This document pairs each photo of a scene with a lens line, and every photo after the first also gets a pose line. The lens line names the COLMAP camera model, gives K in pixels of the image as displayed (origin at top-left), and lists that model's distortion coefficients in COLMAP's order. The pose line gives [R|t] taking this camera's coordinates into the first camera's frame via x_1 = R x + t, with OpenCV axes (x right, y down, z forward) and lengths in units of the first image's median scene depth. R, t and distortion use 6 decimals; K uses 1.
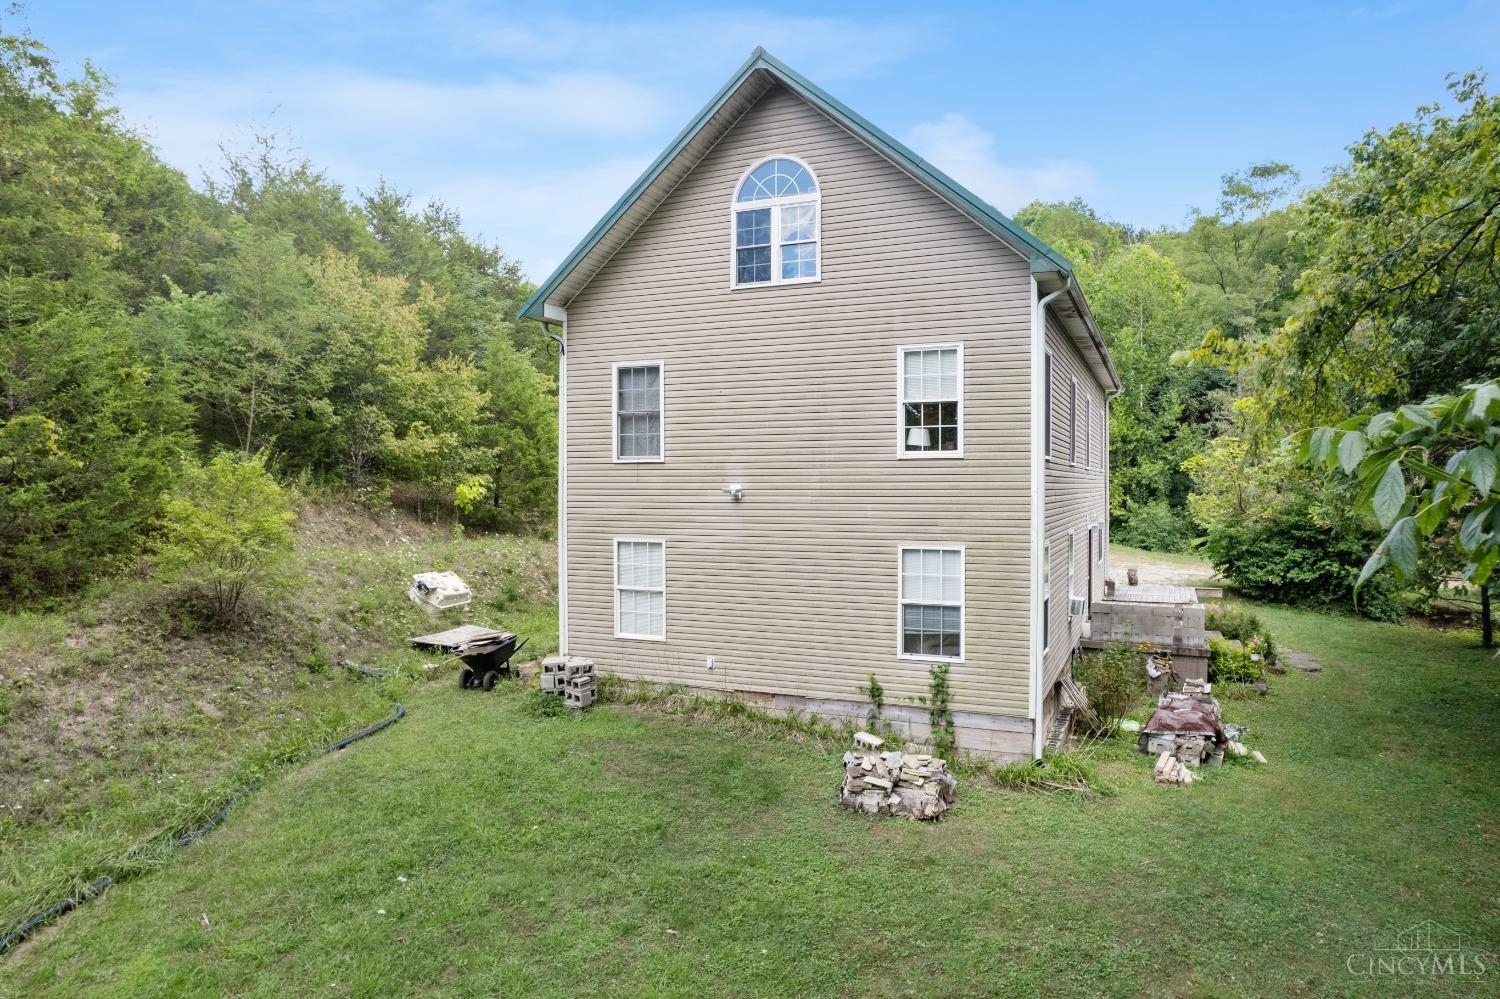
lens RADIAL K [[892.8, 0, 750.0], [0, 892.8, 499.5], [0, 0, 1]] dist [-0.076291, 0.059798]
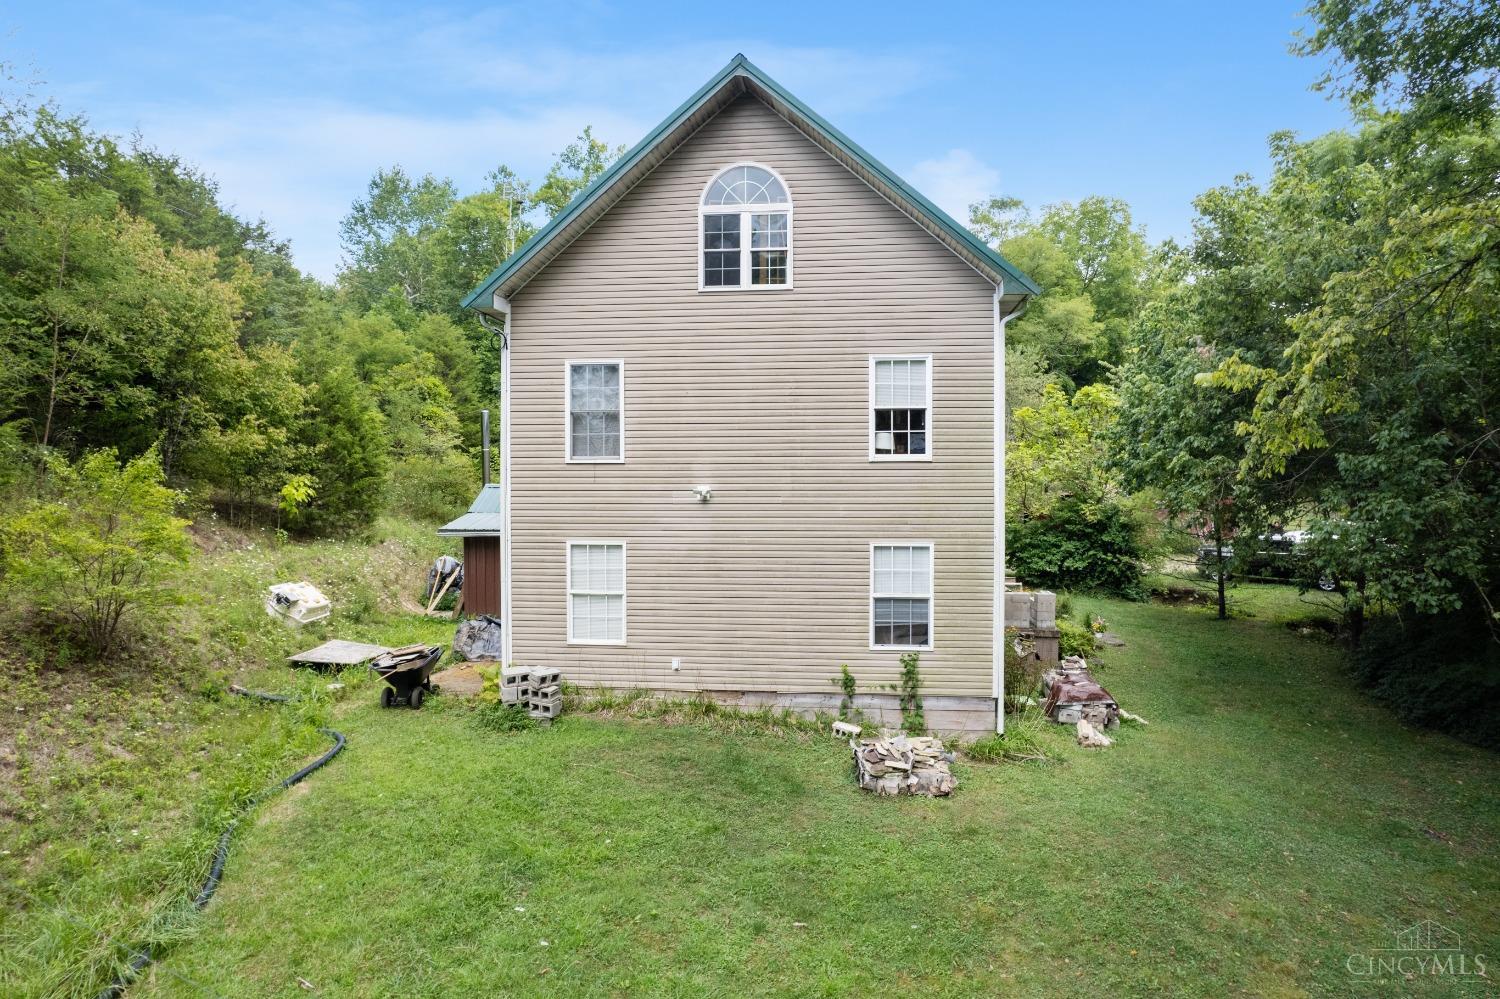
lens RADIAL K [[892.8, 0, 750.0], [0, 892.8, 499.5], [0, 0, 1]] dist [-0.076291, 0.059798]
pose [[0.960788, -0.005050, 0.277237, -0.247423], [0.004983, 0.999987, 0.000945, -0.001818], [-0.277238, 0.000473, 0.960801, 0.019531]]
